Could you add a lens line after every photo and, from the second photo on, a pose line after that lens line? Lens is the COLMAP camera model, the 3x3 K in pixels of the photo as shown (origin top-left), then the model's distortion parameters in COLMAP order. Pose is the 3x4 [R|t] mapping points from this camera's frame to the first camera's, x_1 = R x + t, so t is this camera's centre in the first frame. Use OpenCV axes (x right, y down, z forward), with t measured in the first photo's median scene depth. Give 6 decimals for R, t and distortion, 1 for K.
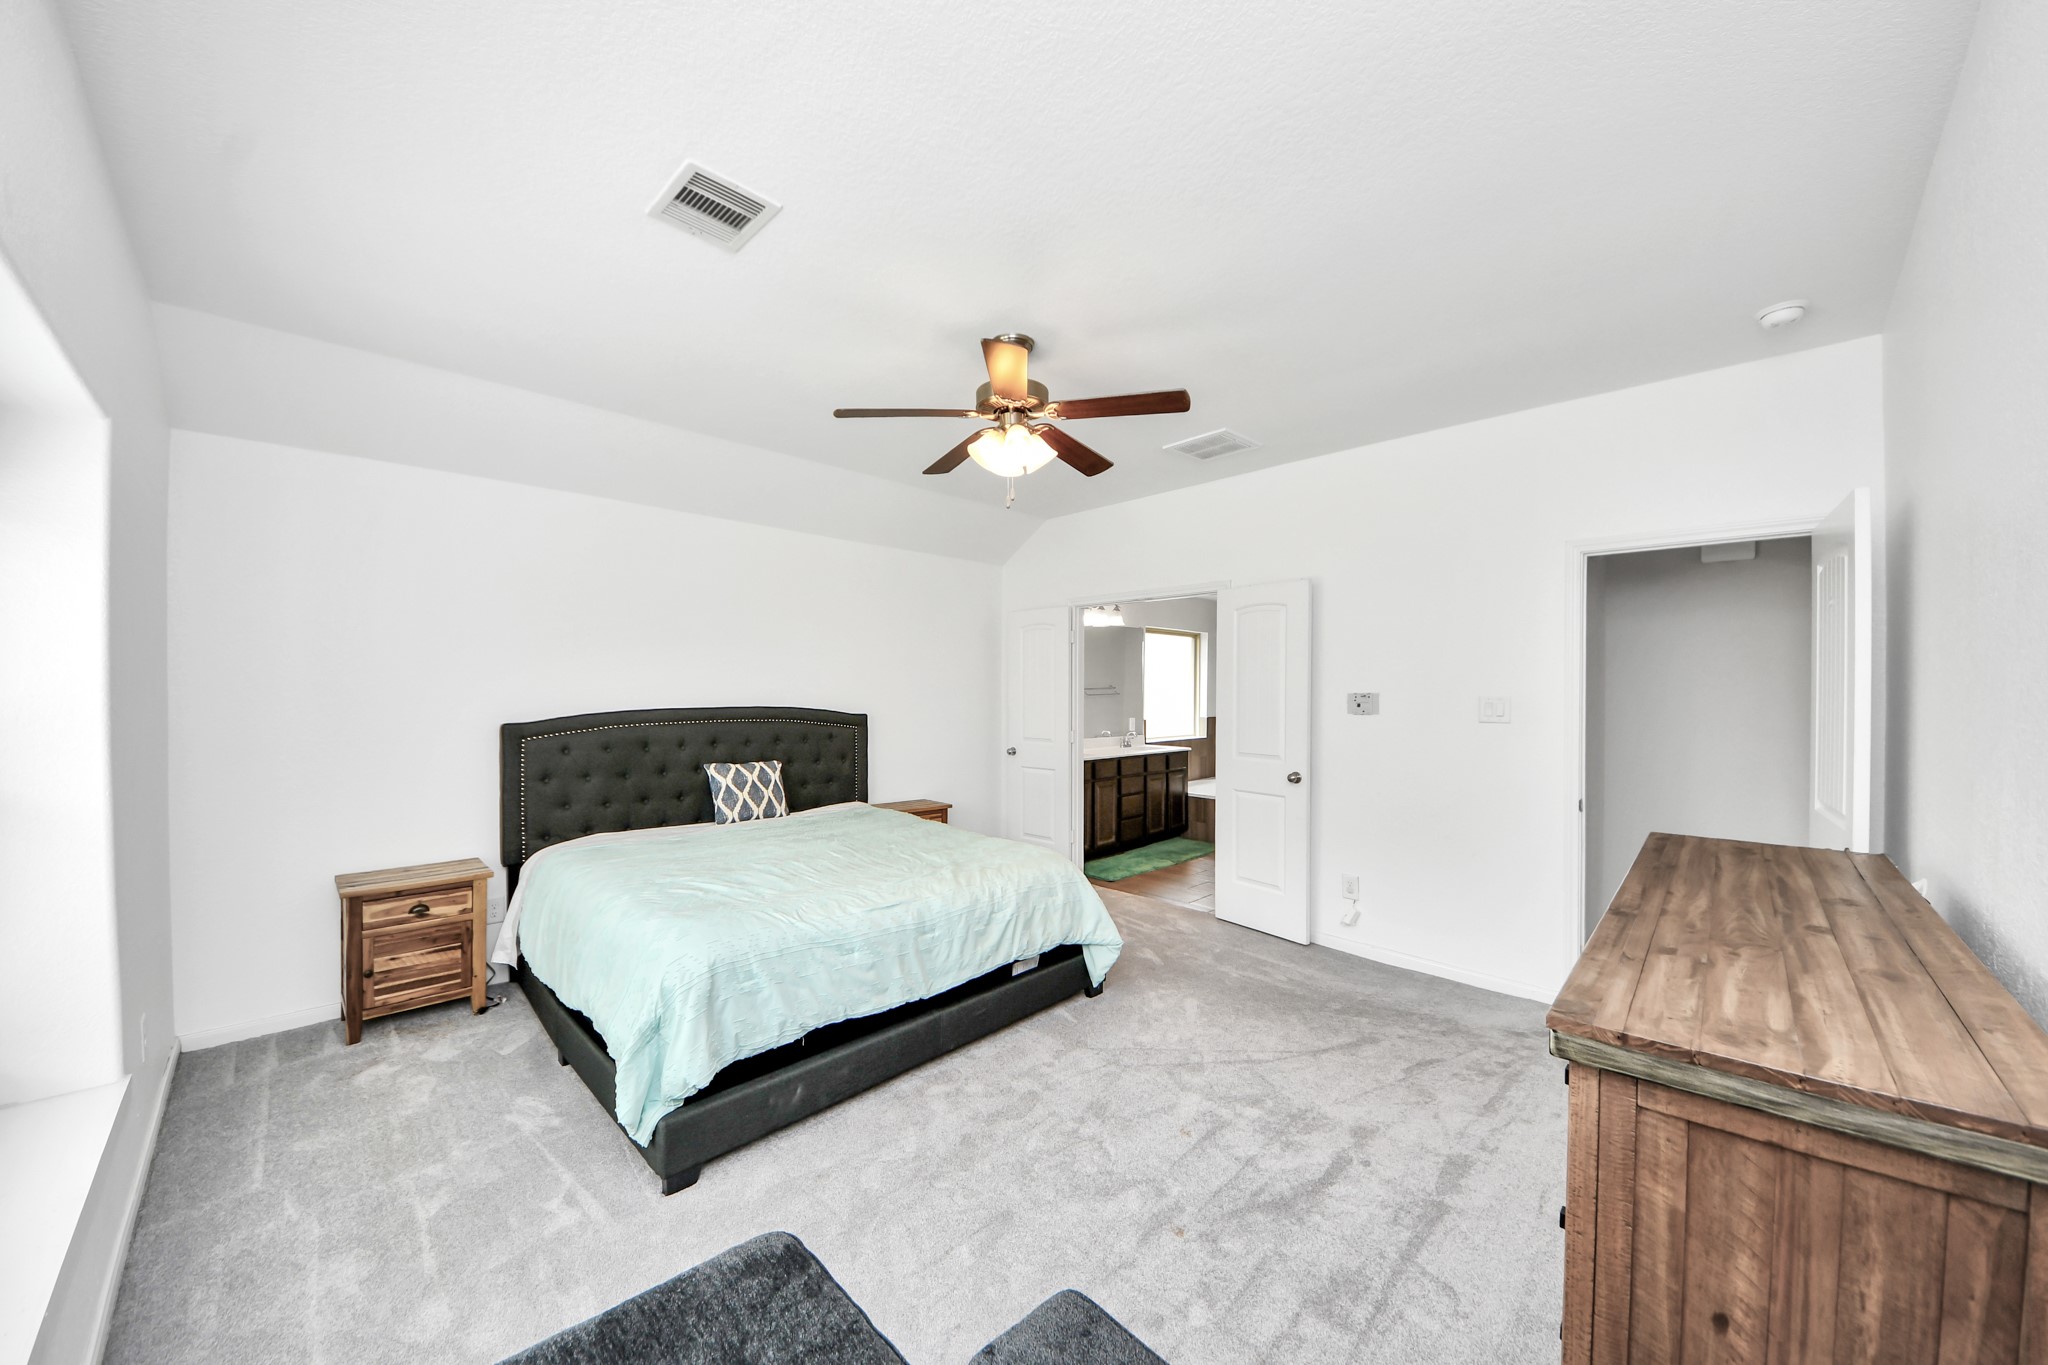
lens RADIAL K [[747.3, 0, 1016.1], [0, 747.3, 696.8], [0, 0, 1]] dist [0.000042, -0.000006]
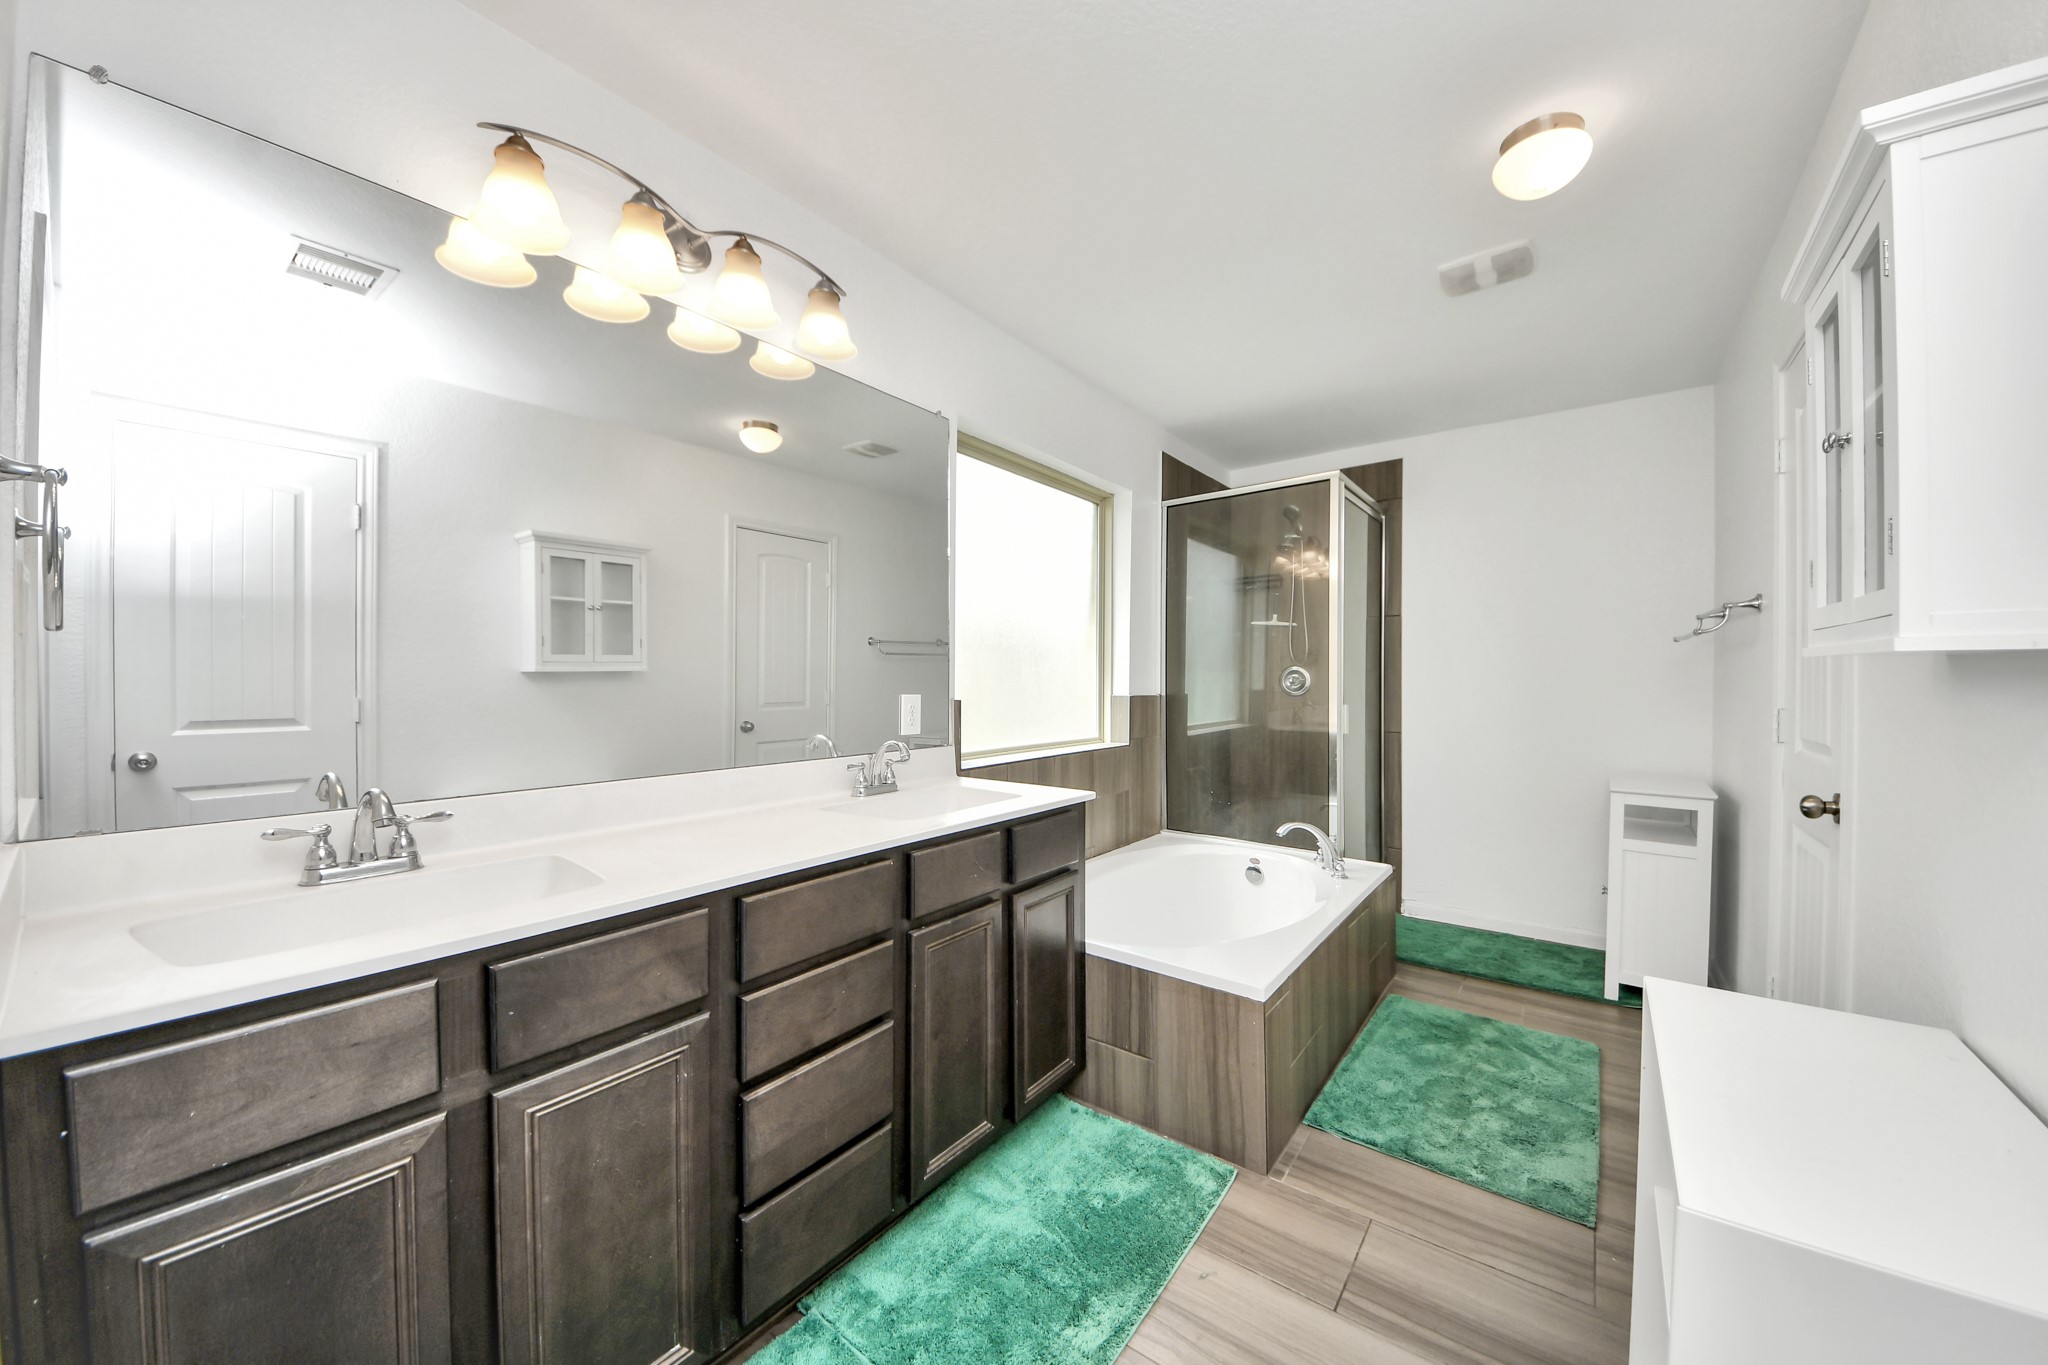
lens RADIAL K [[747.3, 0, 1016.1], [0, 747.3, 696.8], [0, 0, 1]] dist [0.000042, -0.000006]
pose [[0.991199, -0.007747, 0.132153, 0.164688], [0.007025, 0.999958, 0.005930, 0.029400], [-0.132193, -0.004949, 0.991212, 0.711337]]
